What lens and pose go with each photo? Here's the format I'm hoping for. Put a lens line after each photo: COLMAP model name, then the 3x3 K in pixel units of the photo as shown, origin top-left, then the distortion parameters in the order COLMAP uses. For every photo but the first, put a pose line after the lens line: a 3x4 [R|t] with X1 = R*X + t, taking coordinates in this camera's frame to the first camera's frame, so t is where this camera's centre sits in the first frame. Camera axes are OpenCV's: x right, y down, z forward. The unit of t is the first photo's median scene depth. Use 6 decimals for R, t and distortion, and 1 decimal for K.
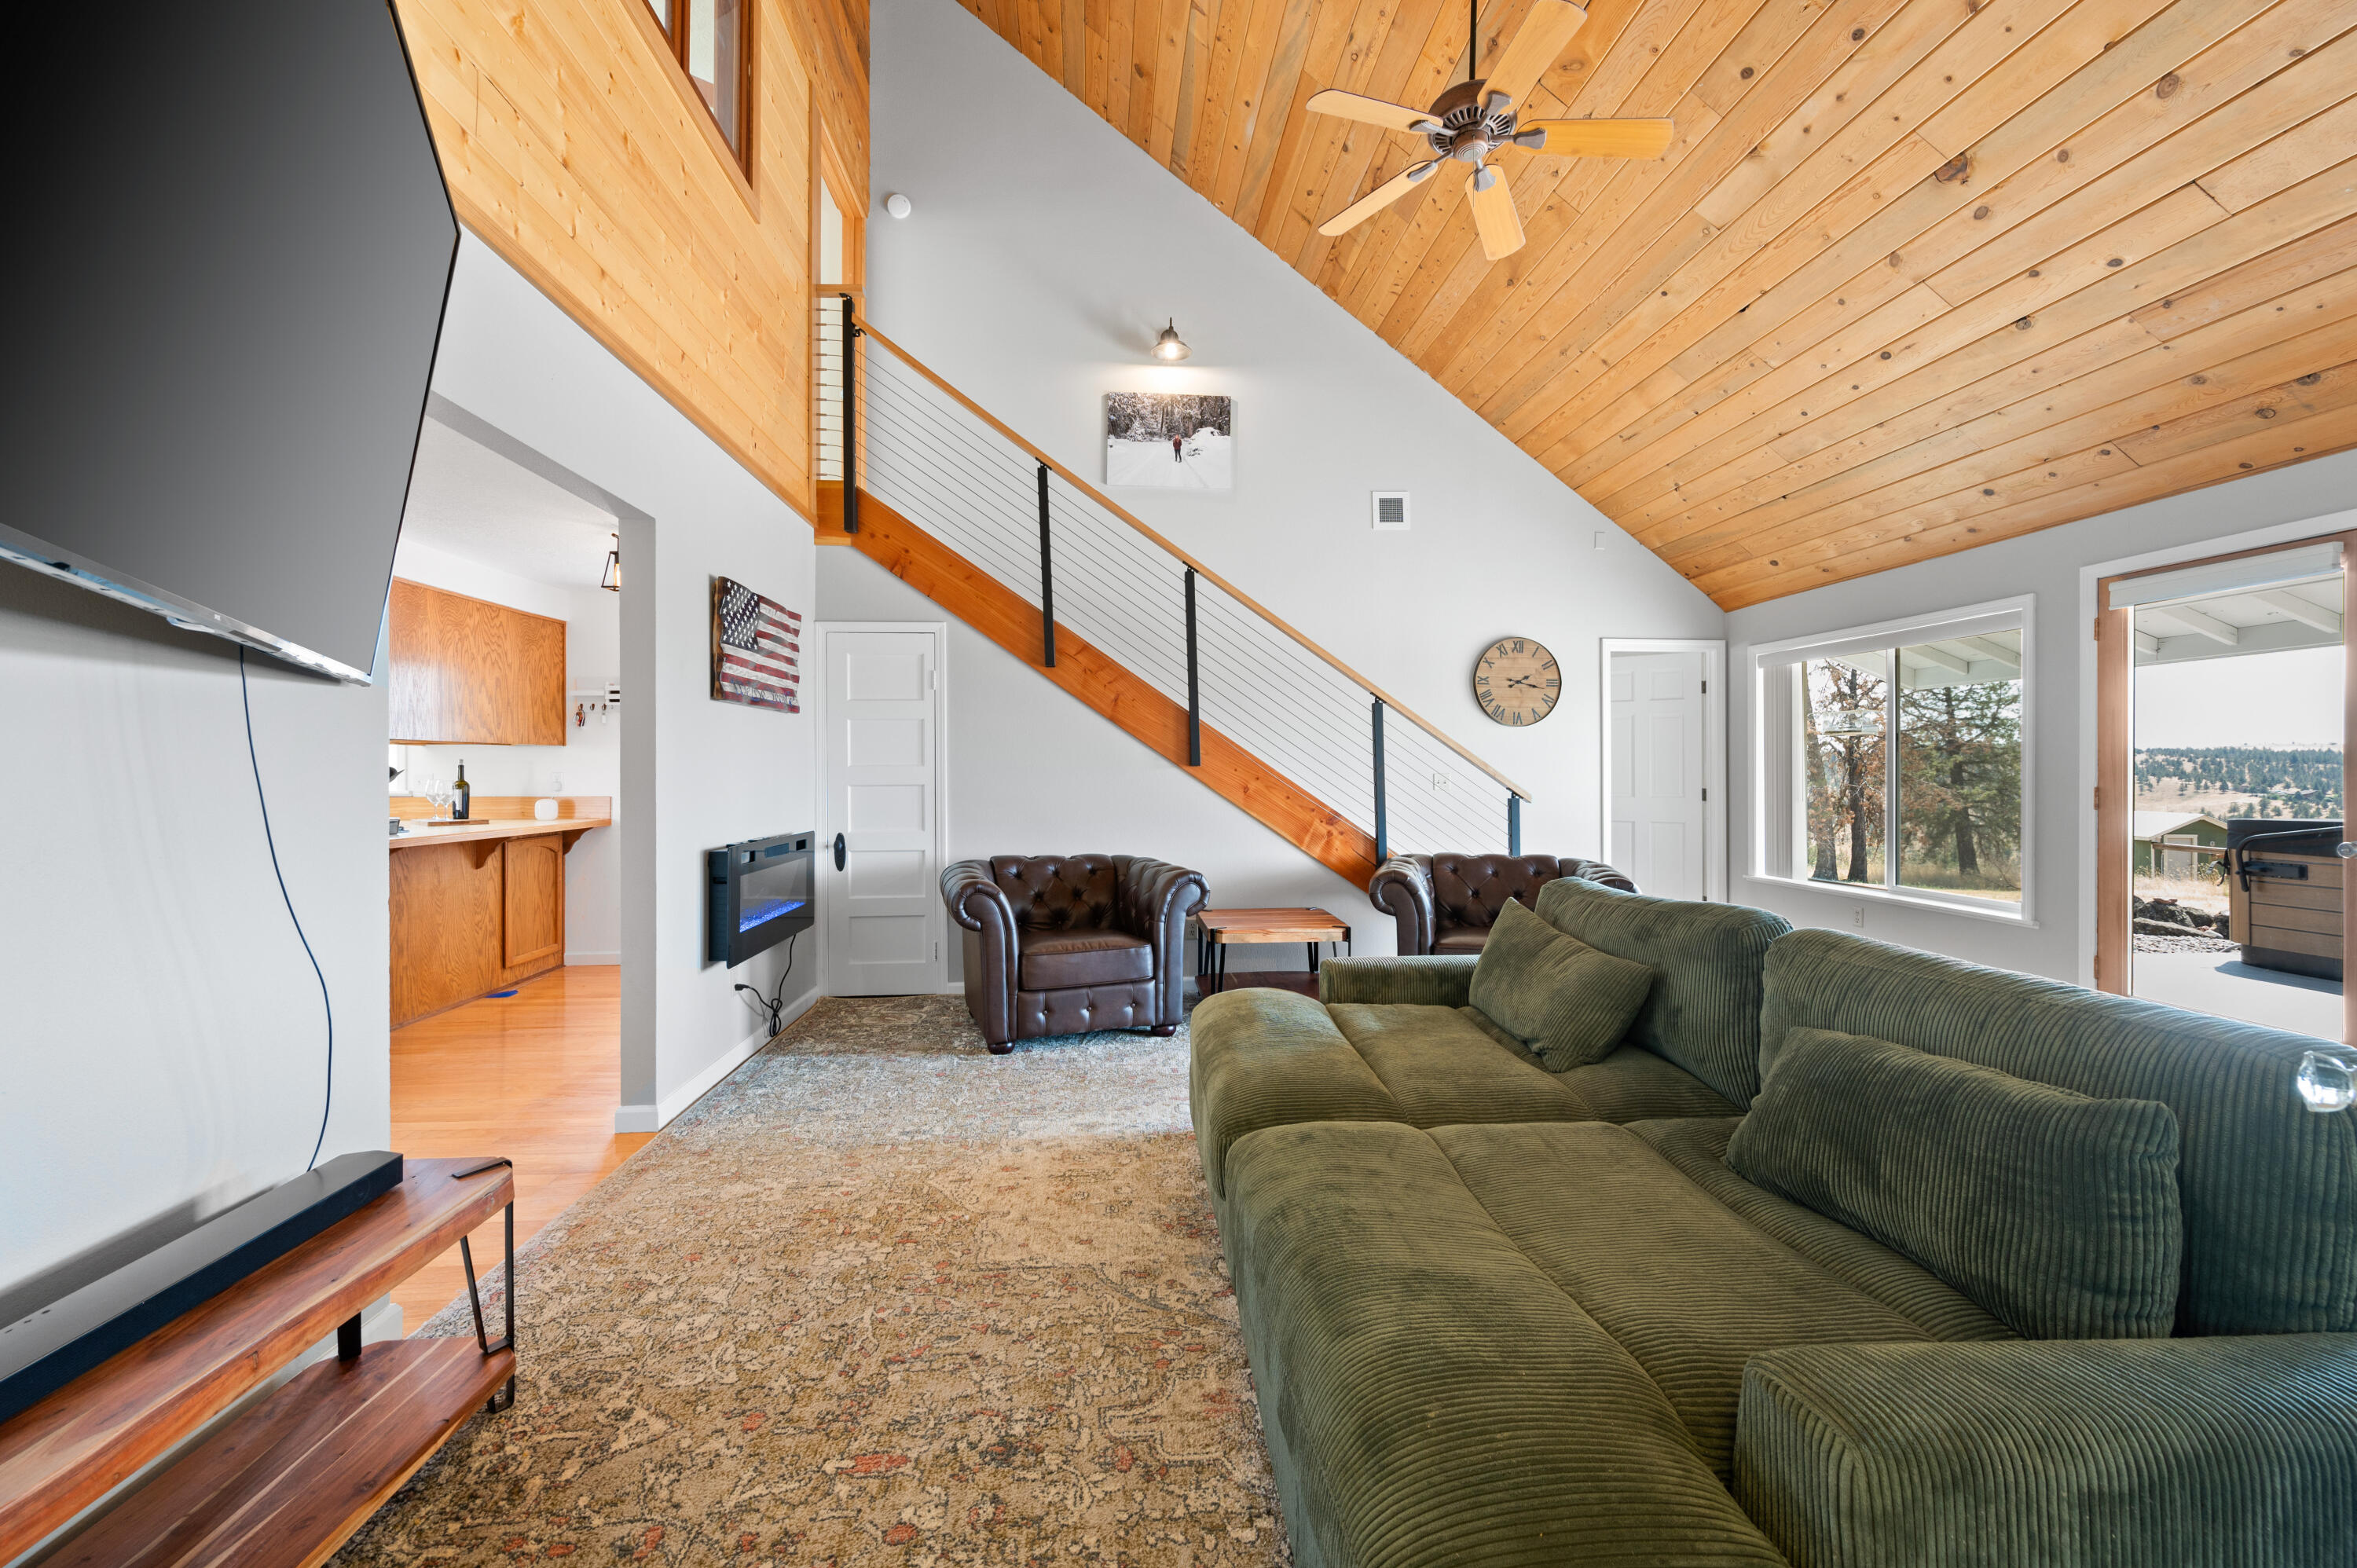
lens RADIAL K [[937.7, 0, 1175.0], [0, 937.7, 757.2], [0, 0, 1]] dist [-0.000085, -0.000231]
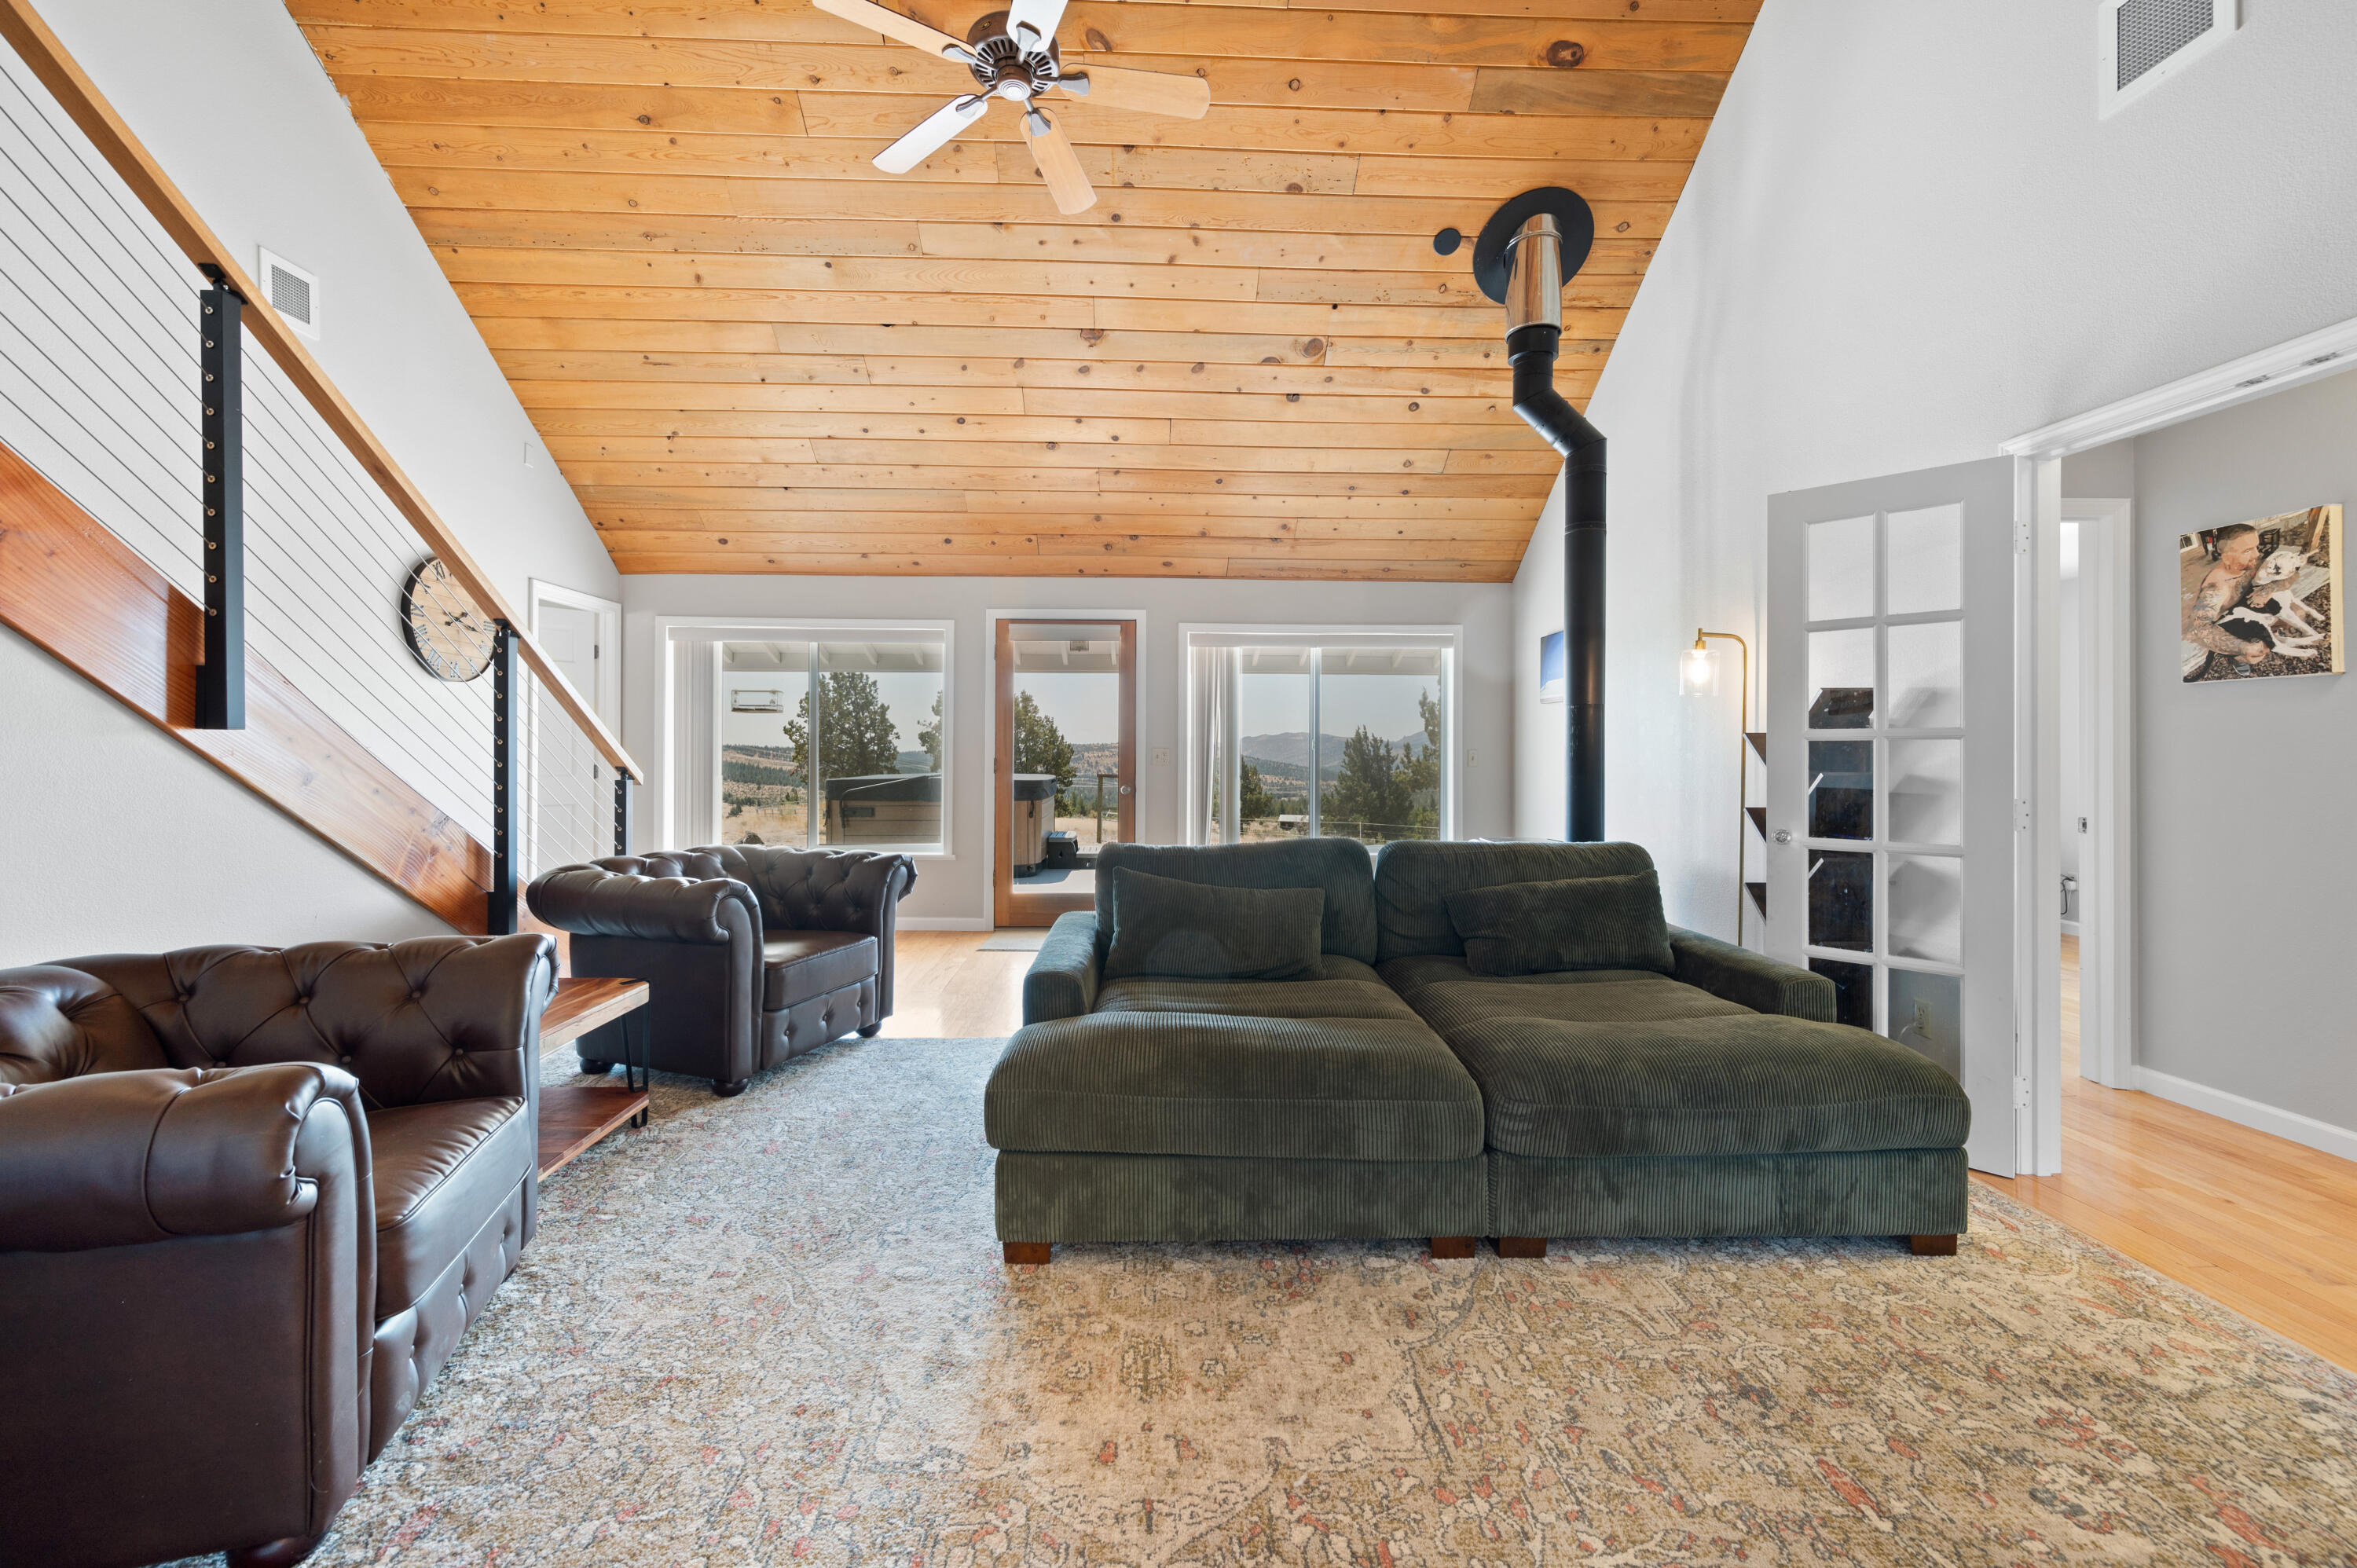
lens RADIAL K [[942.3, 0, 1184.3], [0, 942.3, 739.5], [0, 0, 1]] dist [-0.001280, 0.000017]
pose [[0.039885, 0.011290, 0.999140, -0.460761], [-0.020542, 0.999734, -0.010477, 0.010673], [-0.998993, -0.020106, 0.040106, 0.583115]]
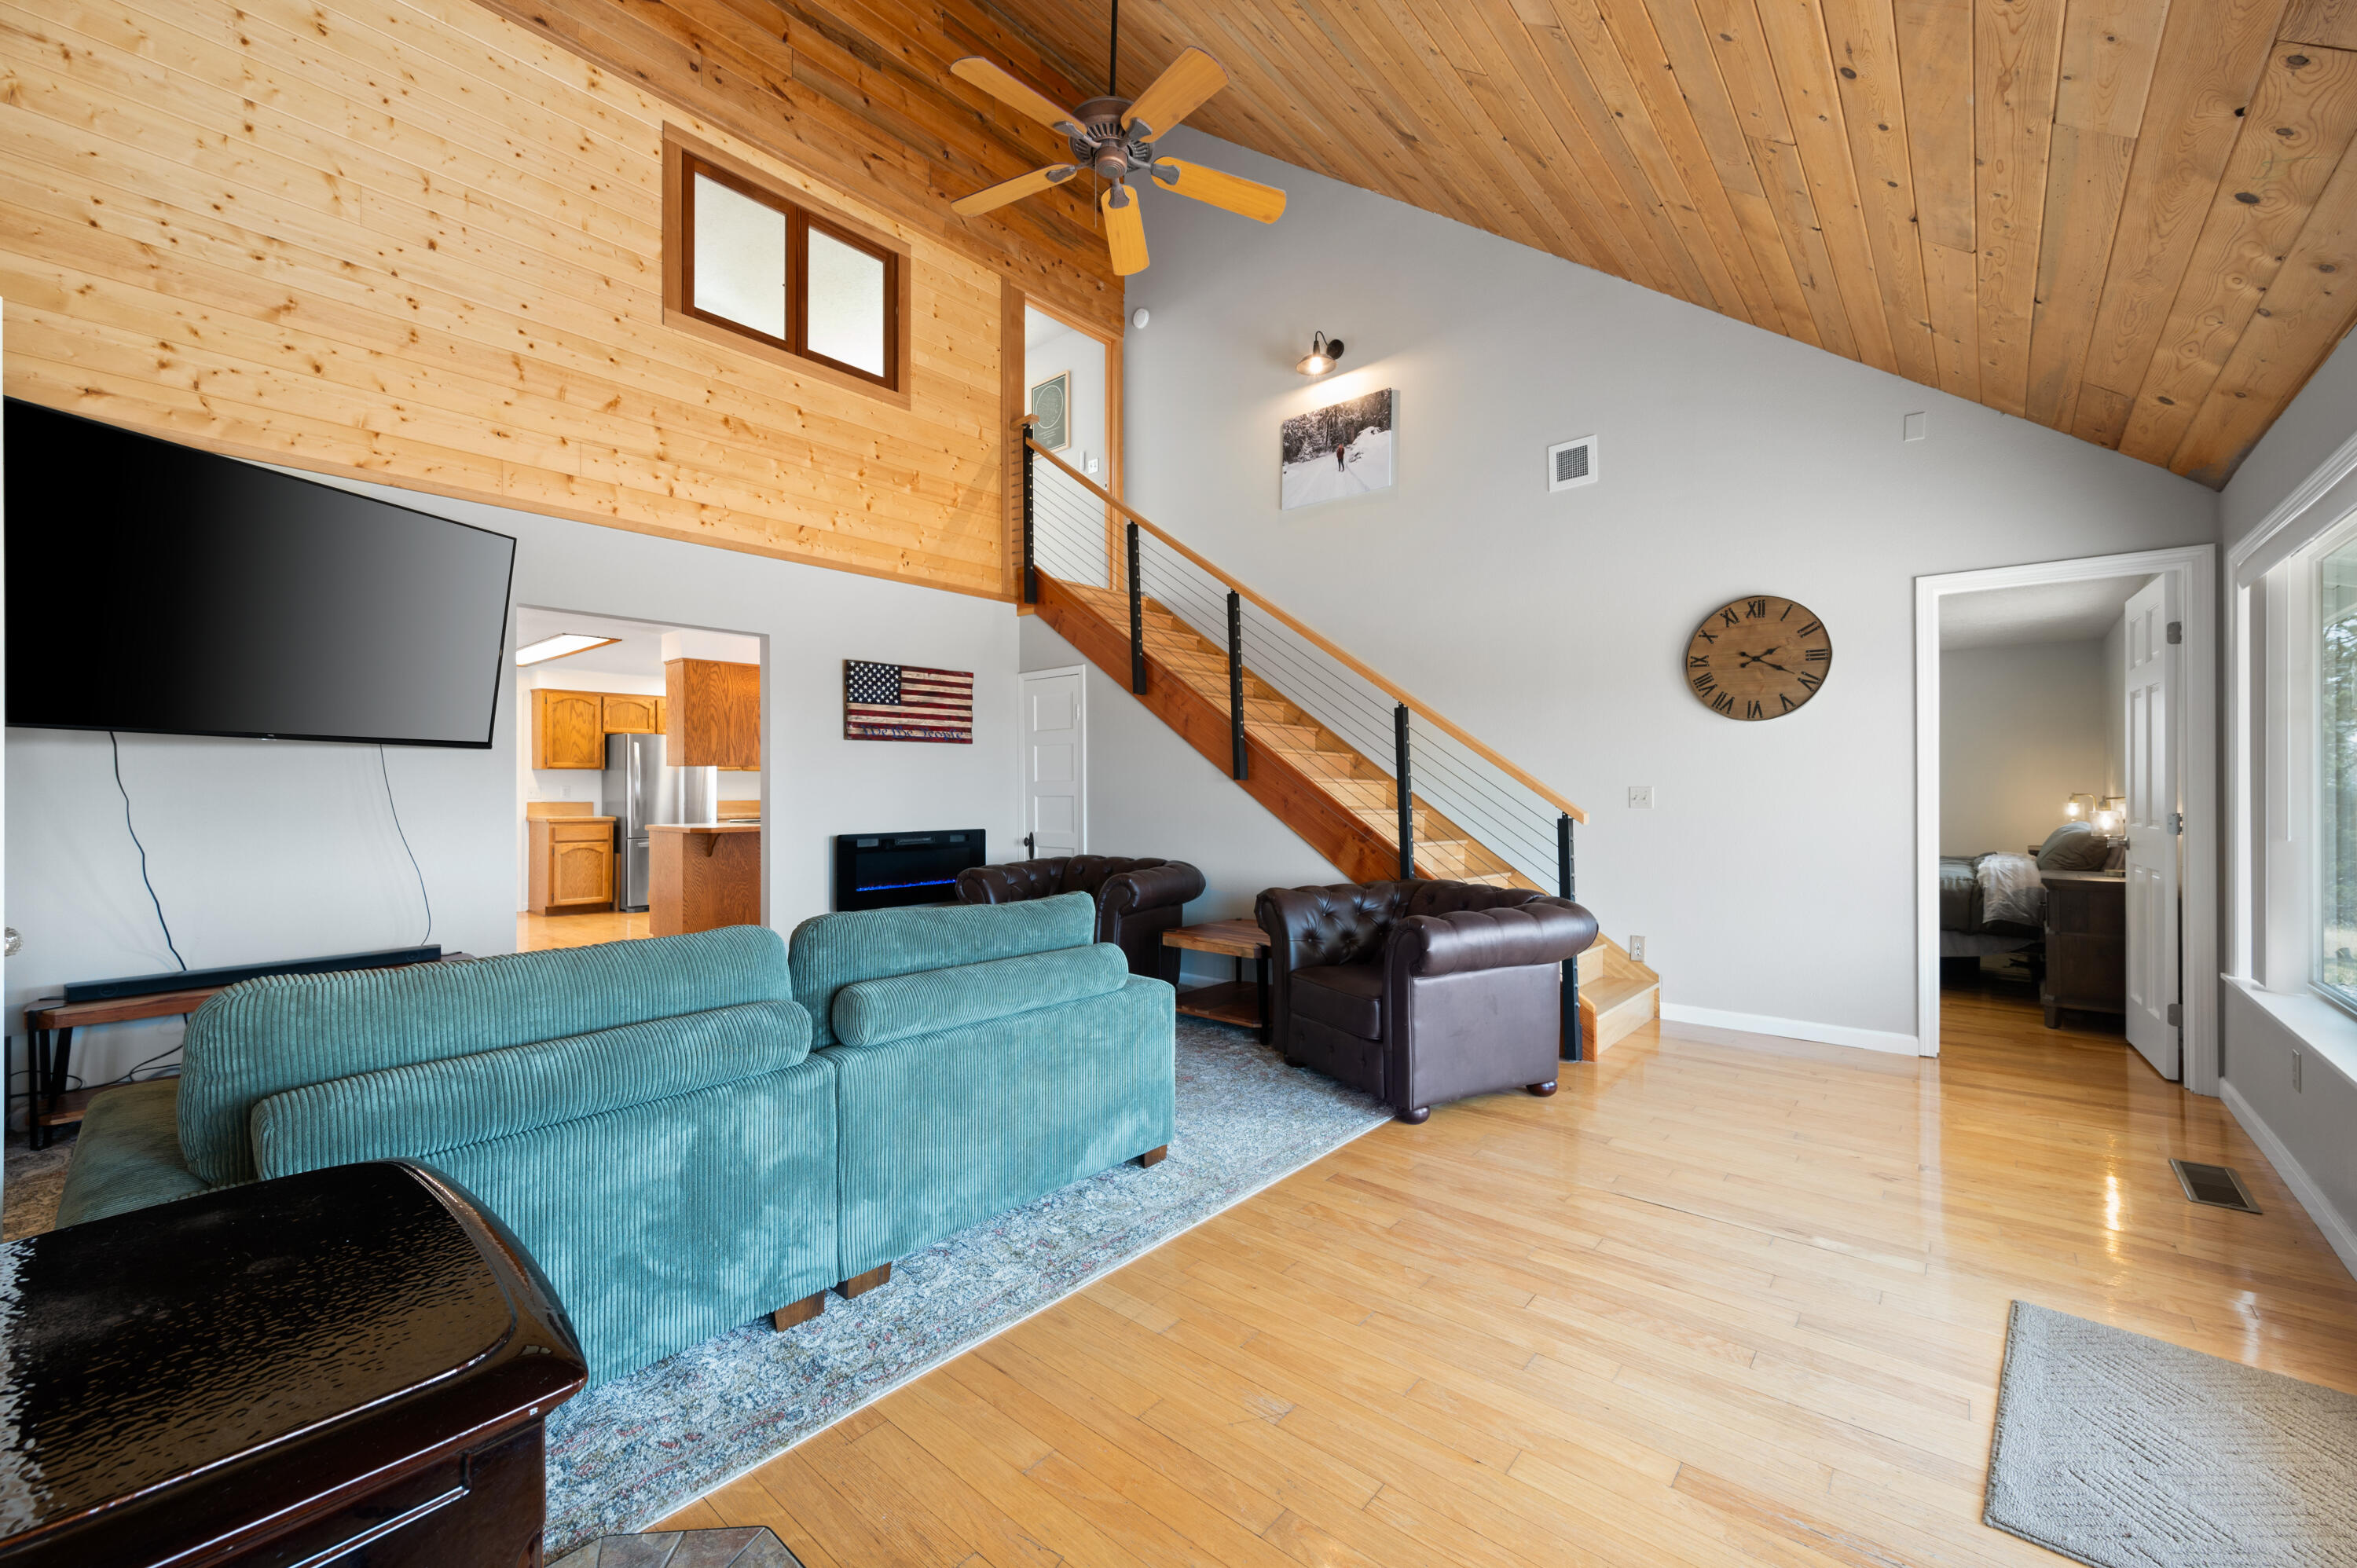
lens RADIAL K [[925.5, 0, 1183.4], [0, 925.5, 775.0], [0, 0, 1]] dist [0.001494, -0.000163]
pose [[0.694685, -0.008975, -0.719258, 0.802380], [0.014578, 0.999892, 0.001602, 0.002385], [0.719166, -0.011598, 0.694741, 0.269794]]
